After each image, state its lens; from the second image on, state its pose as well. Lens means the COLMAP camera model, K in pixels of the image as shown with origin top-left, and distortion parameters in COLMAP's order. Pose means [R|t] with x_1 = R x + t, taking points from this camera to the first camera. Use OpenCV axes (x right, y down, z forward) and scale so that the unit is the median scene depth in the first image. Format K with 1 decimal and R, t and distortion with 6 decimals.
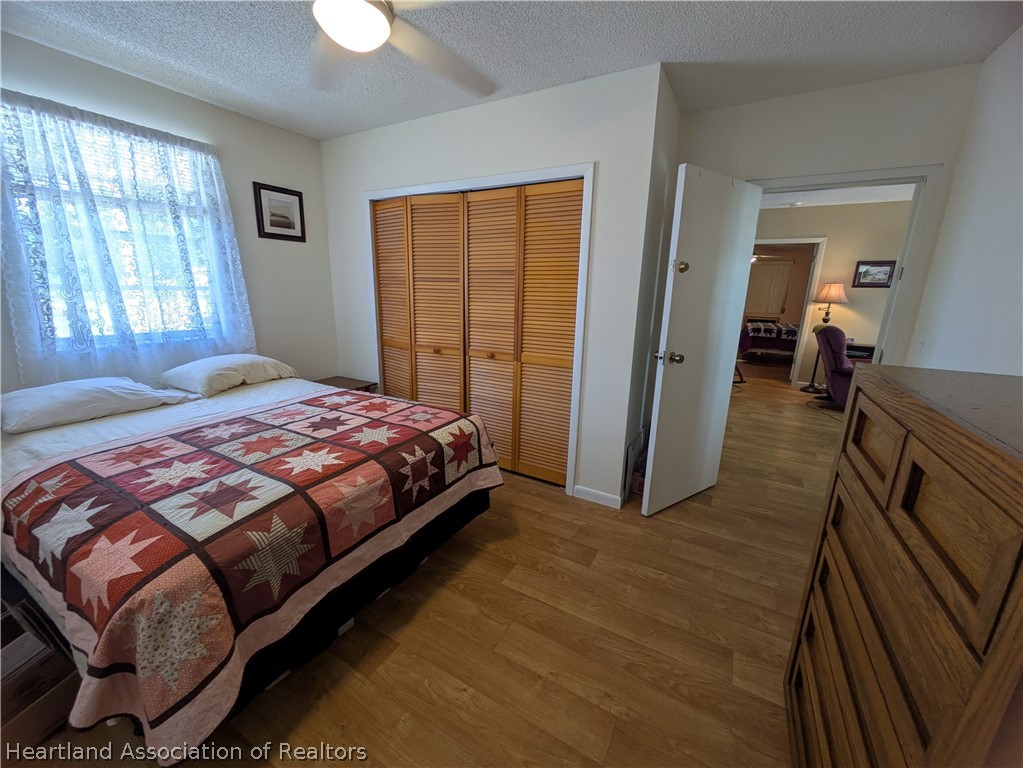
lens RADIAL K [[404.7, 0, 509.7], [0, 404.7, 387.3], [0, 0, 1]] dist [-0.000310, 0.000873]
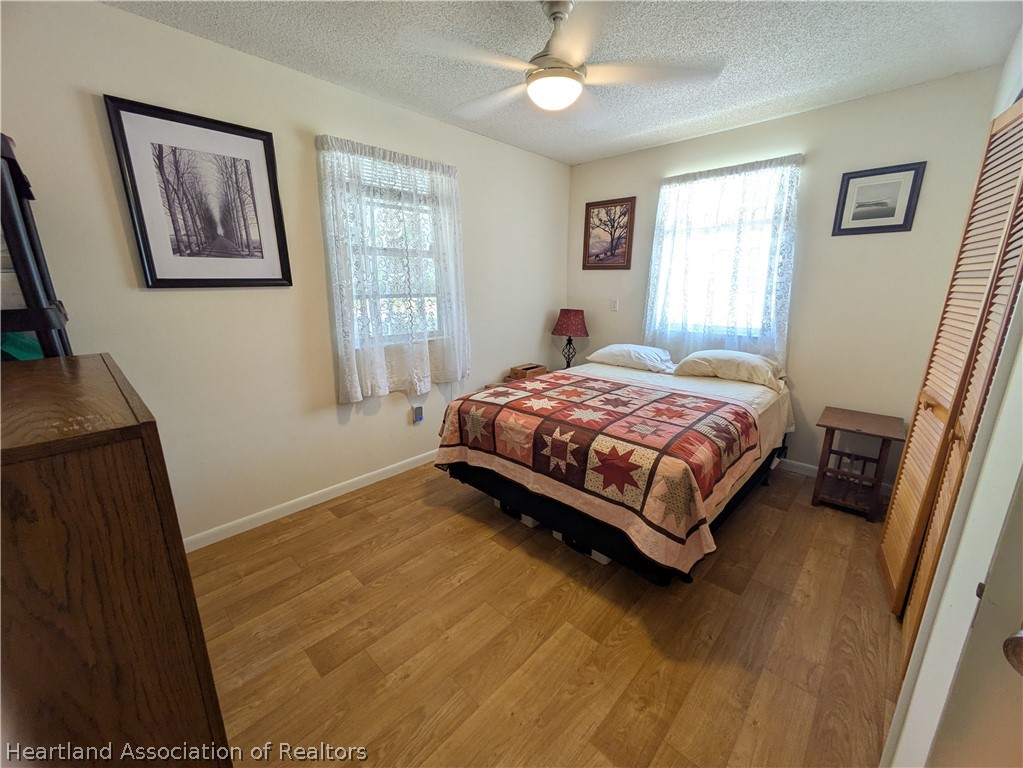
lens RADIAL K [[404.7, 0, 513.8], [0, 404.7, 387.7], [0, 0, 1]] dist [-0.000310, 0.000873]
pose [[-0.243731, 0.220358, -0.944477, 0.785178], [-0.241405, 0.929411, 0.279140, -0.224125], [0.939318, 0.296036, -0.173331, 0.966773]]
